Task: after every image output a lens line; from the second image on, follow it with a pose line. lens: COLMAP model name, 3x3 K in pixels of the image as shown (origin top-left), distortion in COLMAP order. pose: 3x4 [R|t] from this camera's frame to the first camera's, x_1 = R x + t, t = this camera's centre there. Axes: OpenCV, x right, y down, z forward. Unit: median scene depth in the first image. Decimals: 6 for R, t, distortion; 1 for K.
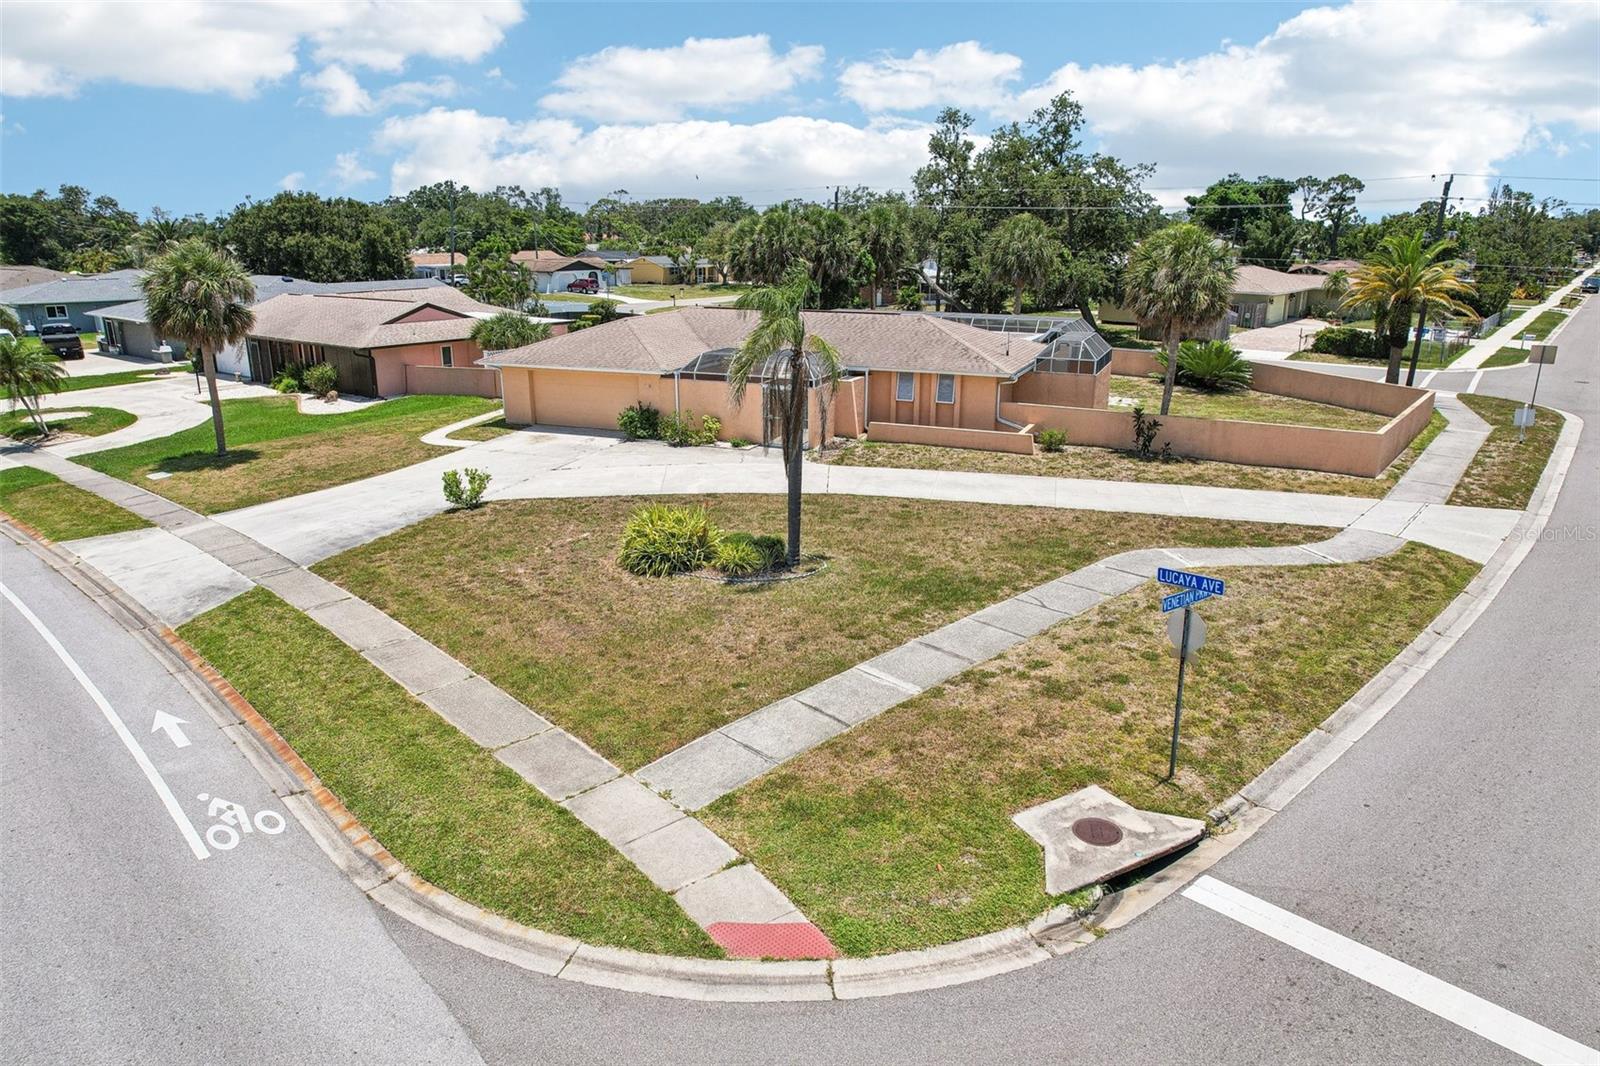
lens RADIAL K [[1040.4, 0, 808.8], [0, 1040.4, 539.6], [0, 0, 1]] dist [-0.061166, 0.045376]
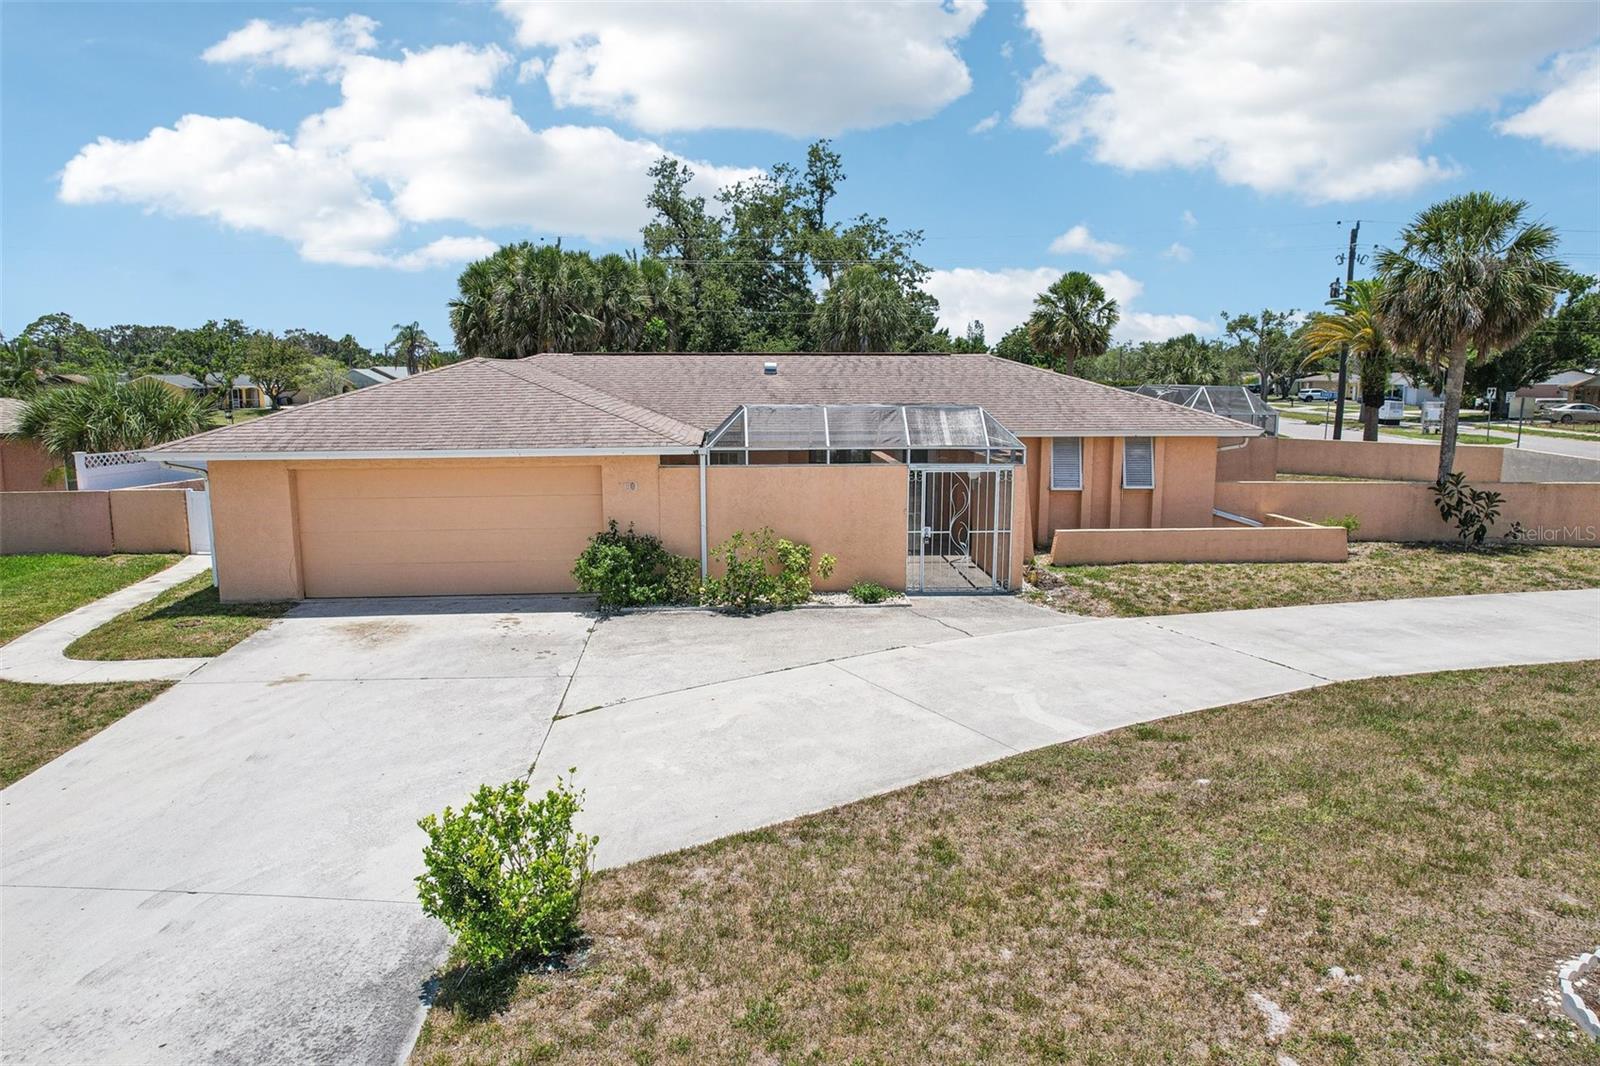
lens RADIAL K [[1040.4, 0, 808.8], [0, 1040.4, 539.6], [0, 0, 1]] dist [-0.061166, 0.045376]
pose [[0.889127, -0.074730, 0.451518, -0.283518], [0.134010, 0.985847, -0.100727, -0.070675], [-0.437601, 0.150067, 0.886558, 0.575674]]
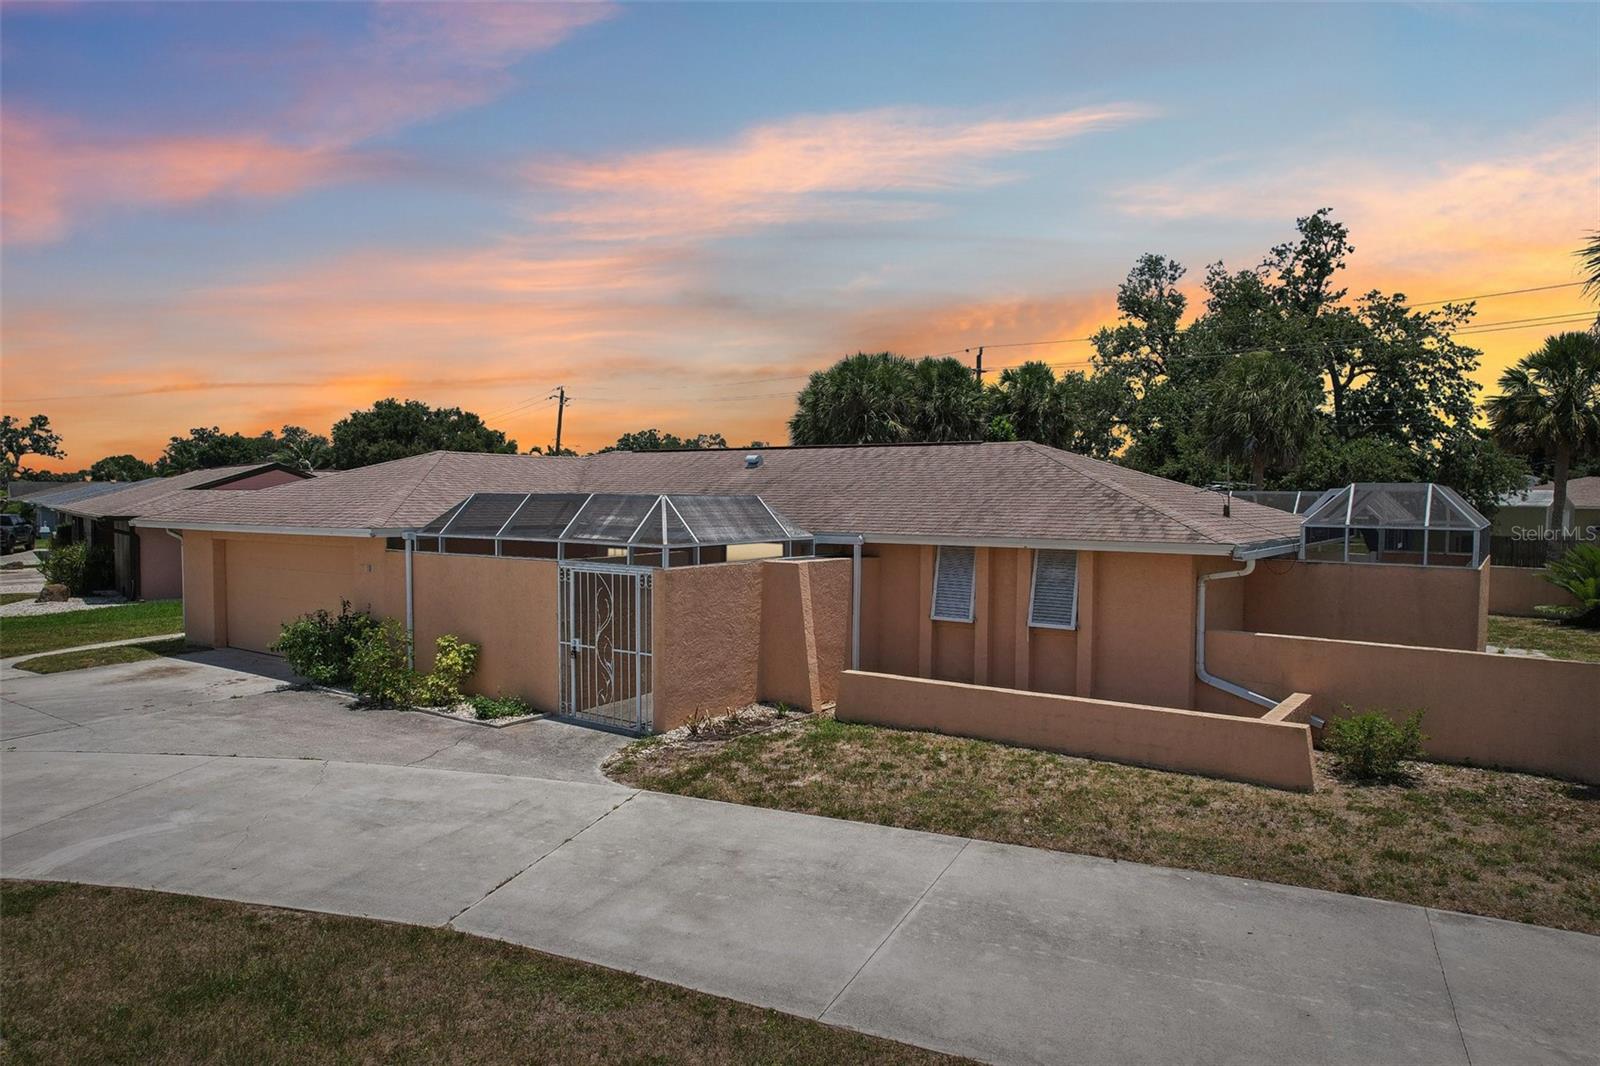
lens RADIAL K [[1040.4, 0, 808.8], [0, 1040.4, 539.6], [0, 0, 1]] dist [-0.061166, 0.045376]
pose [[0.975943, 0.014804, -0.217521, 0.125049], [-0.068471, 0.968025, -0.241328, -0.065346], [0.206994, 0.250417, 0.945751, 0.612080]]
